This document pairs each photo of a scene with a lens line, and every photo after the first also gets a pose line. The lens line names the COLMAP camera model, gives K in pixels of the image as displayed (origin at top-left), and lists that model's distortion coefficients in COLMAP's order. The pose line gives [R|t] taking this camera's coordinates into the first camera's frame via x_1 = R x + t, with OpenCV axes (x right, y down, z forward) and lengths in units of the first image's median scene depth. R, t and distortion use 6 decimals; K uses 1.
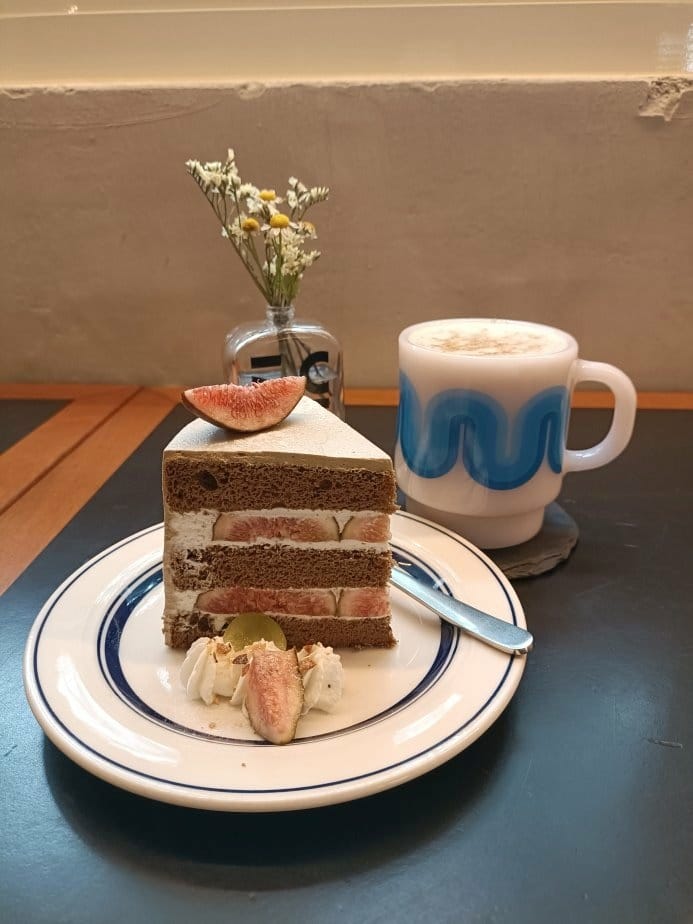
lens RADIAL K [[713.9, 0, 348.2], [0, 713.9, 436.2], [0, 0, 1]] dist [0.054725, -0.126621]
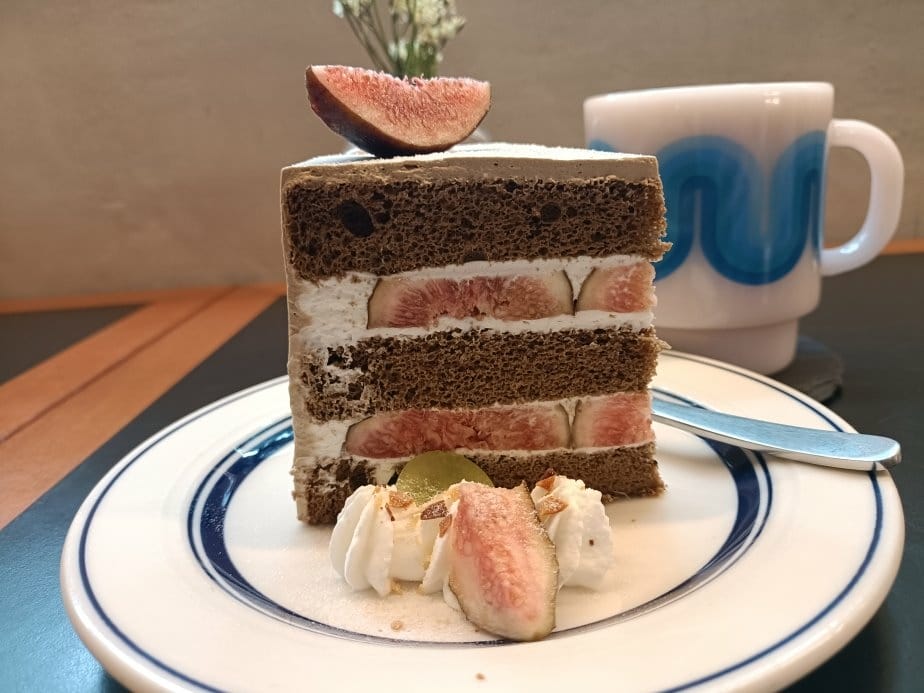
lens RADIAL K [[713.9, 0, 462.0], [0, 713.9, 346.5], [0, 0, 1]] dist [0.054725, -0.126621]
pose [[0.996788, -0.075056, 0.027930, -0.126578], [0.077233, 0.993171, -0.087443, 0.219445], [-0.021177, 0.089320, 0.995778, 0.386888]]
